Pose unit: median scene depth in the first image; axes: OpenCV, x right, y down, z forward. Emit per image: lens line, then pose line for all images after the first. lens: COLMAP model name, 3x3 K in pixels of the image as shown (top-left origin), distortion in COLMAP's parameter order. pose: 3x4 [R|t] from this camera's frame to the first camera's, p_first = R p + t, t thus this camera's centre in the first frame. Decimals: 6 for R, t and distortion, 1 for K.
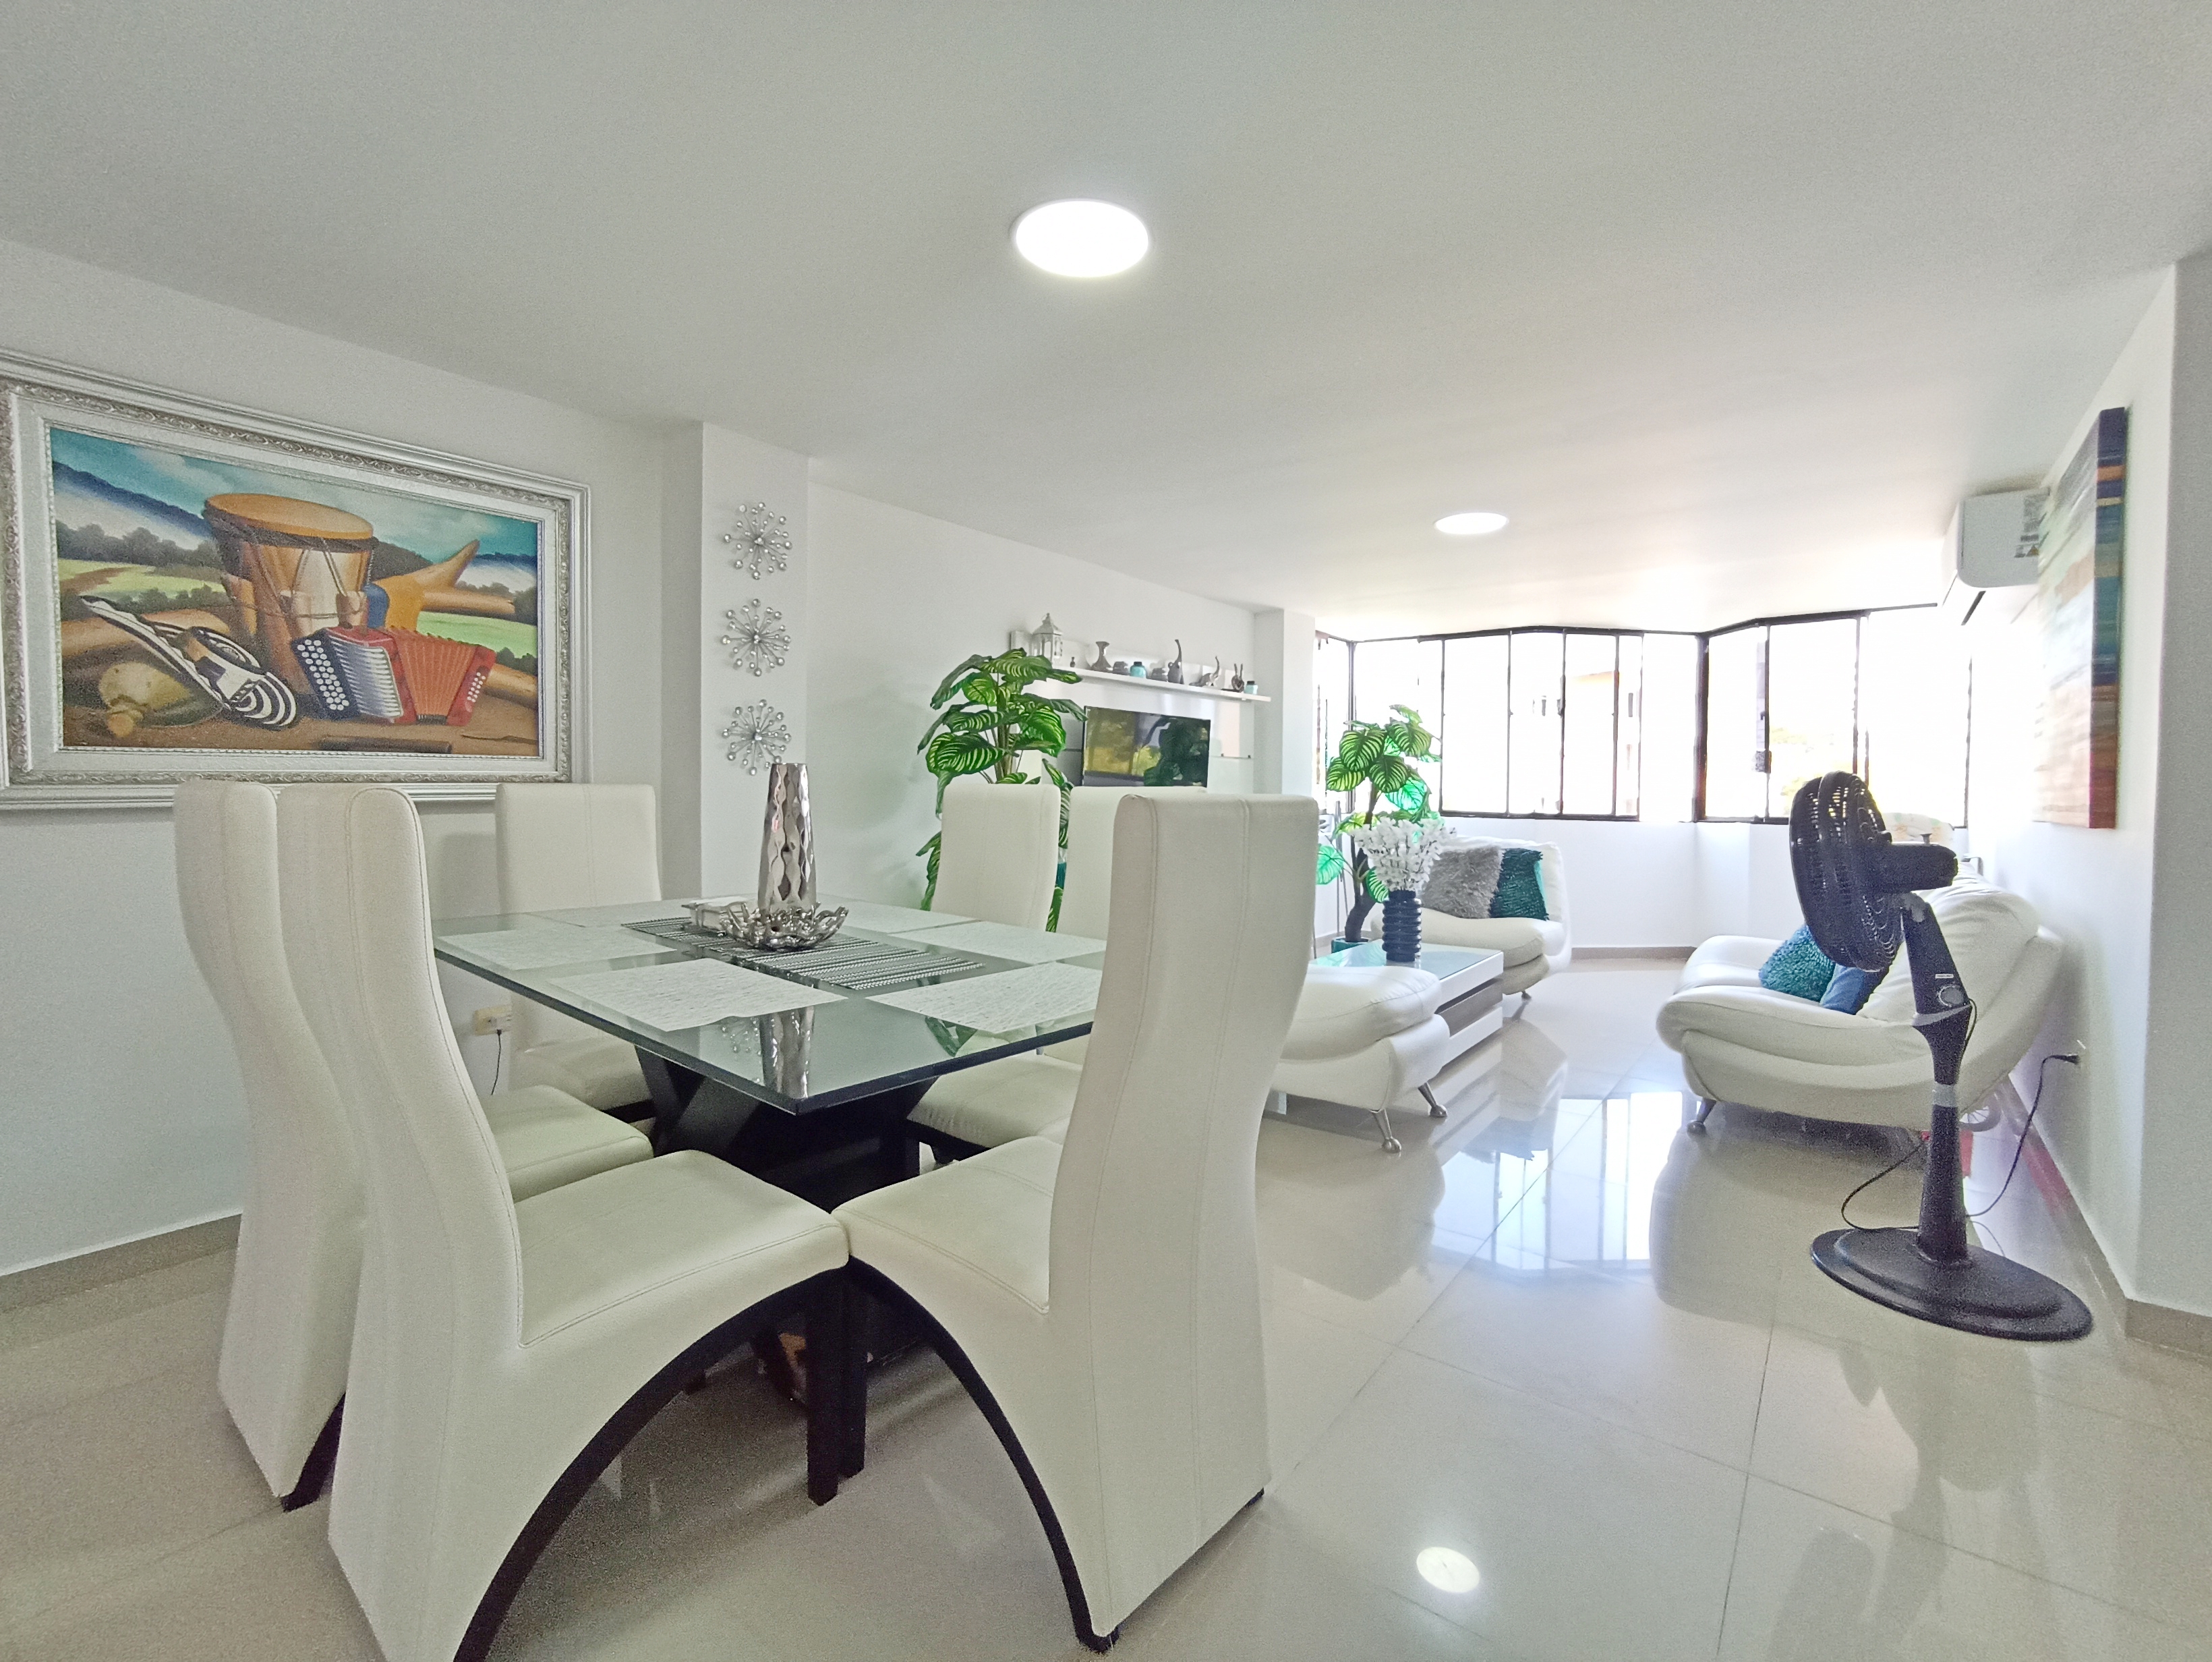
lens RADIAL K [[984.6, 0, 1115.7], [0, 984.6, 822.5], [0, 0, 1]] dist [-0.002051, 0.004390]
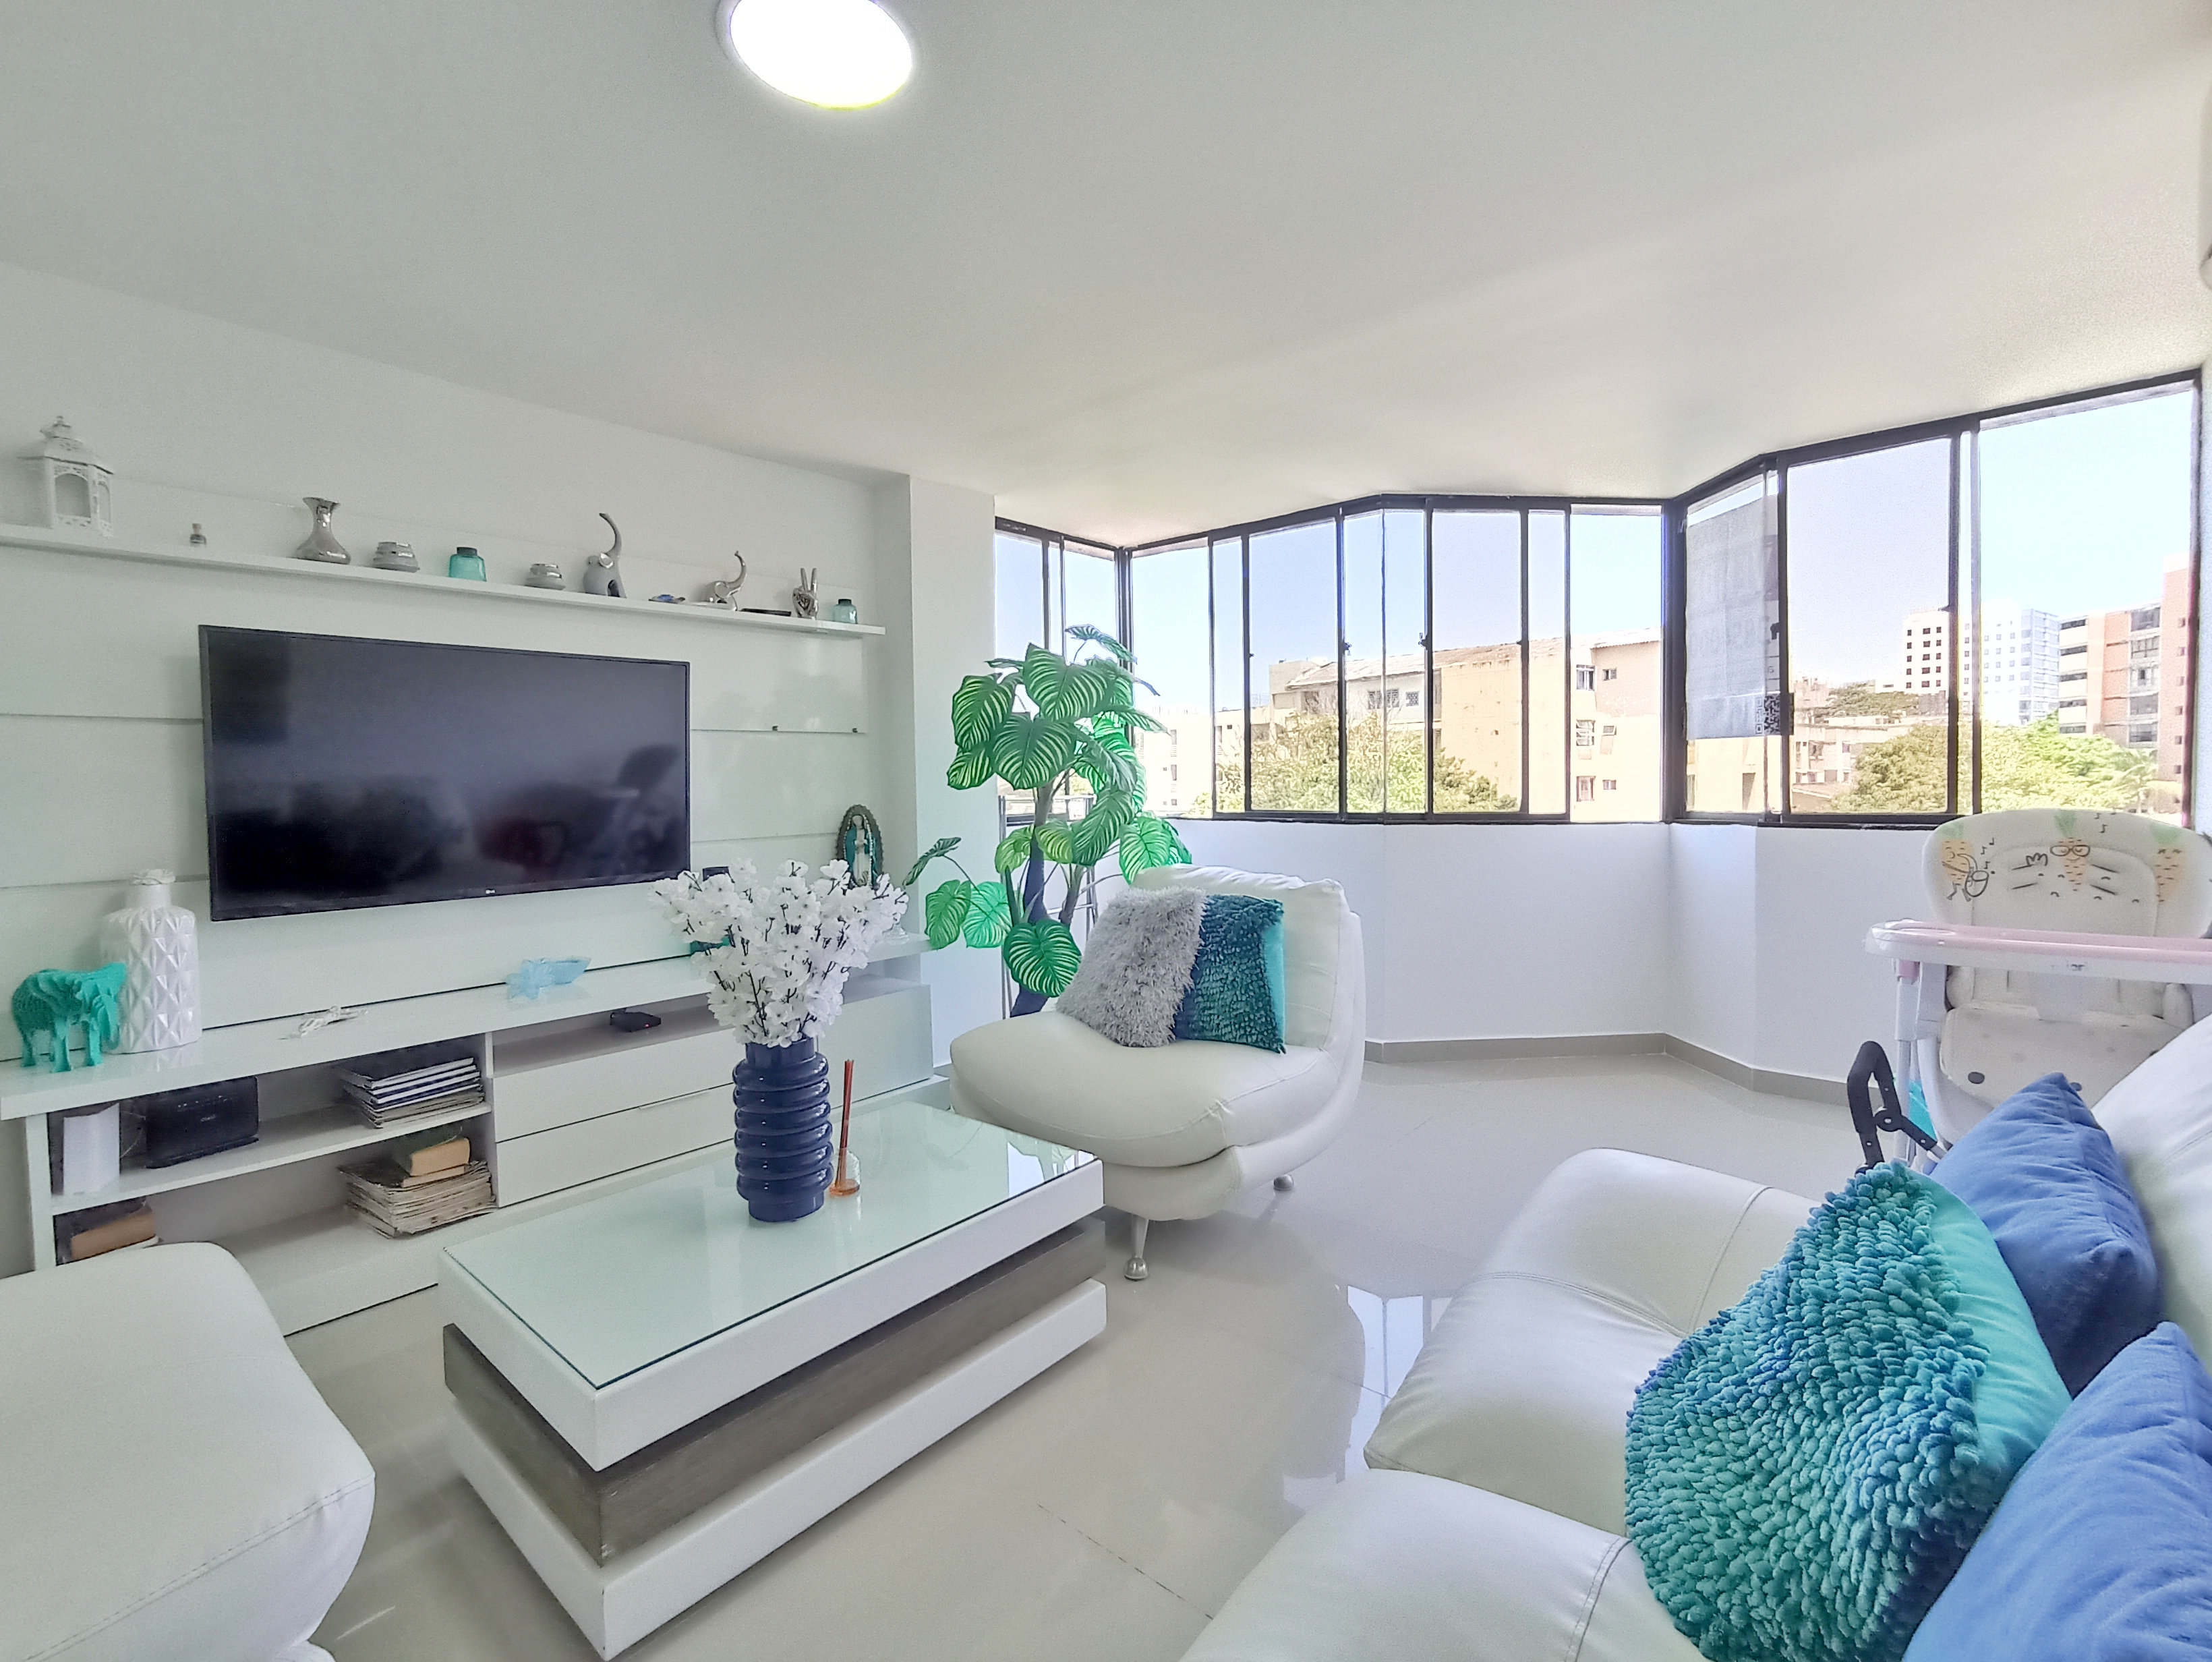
lens RADIAL K [[984.6, 0, 1101.3], [0, 984.6, 810.1], [0, 0, 1]] dist [-0.002051, 0.004390]
pose [[0.997290, -0.022524, -0.070035, 0.321054], [0.022492, 0.999746, -0.001250, -0.016021], [0.070045, -0.000329, 0.997544, 0.428297]]
